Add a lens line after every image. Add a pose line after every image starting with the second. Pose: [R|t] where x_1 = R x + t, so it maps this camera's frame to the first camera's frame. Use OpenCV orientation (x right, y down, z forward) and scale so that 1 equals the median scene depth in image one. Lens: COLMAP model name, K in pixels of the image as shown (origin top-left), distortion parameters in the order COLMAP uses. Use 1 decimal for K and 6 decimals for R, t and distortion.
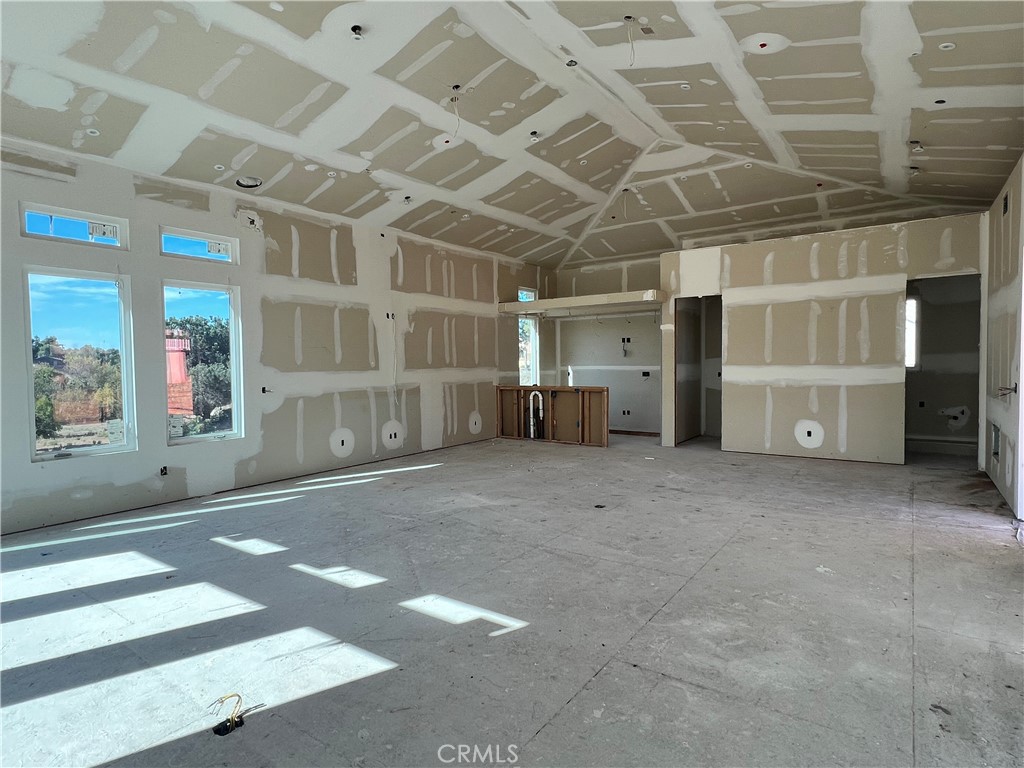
lens RADIAL K [[549.6, 0, 506.2], [0, 549.6, 384.0], [0, 0, 1]] dist [-0.002799, -0.001803]
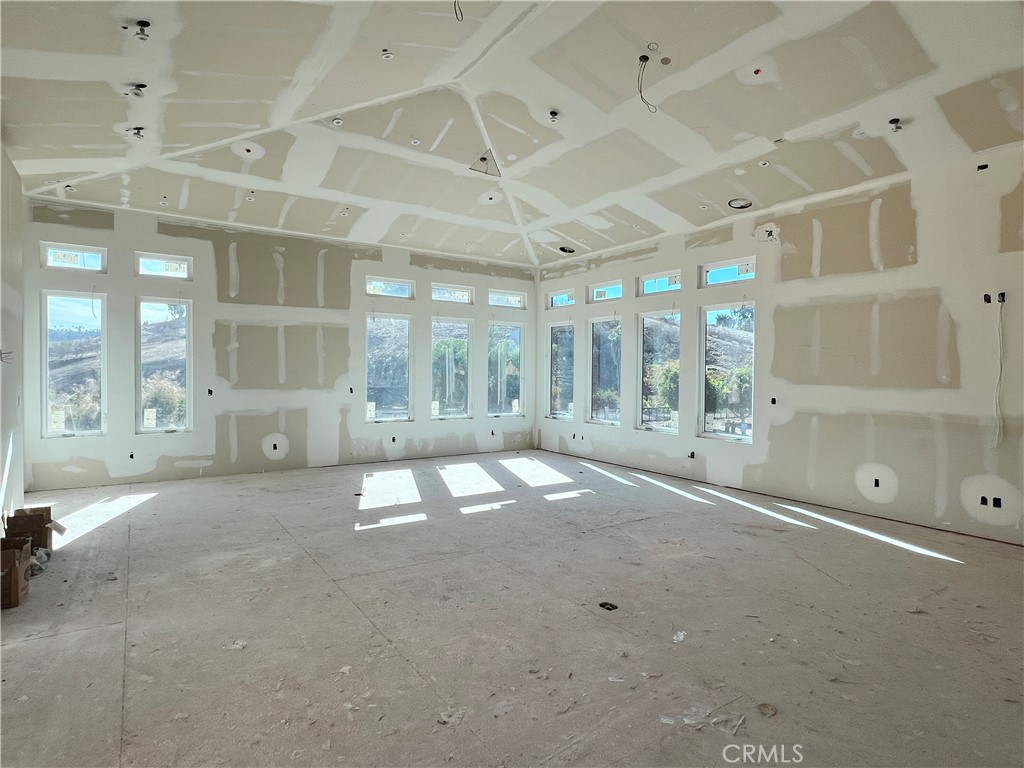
lens RADIAL K [[549.6, 0, 508.0], [0, 549.6, 380.4], [0, 0, 1]] dist [-0.002799, -0.001803]
pose [[-0.332756, 0.025760, -0.942661, 0.617098], [-0.043464, 0.998146, 0.042619, -0.044957], [0.942011, 0.055153, -0.331020, 0.839887]]
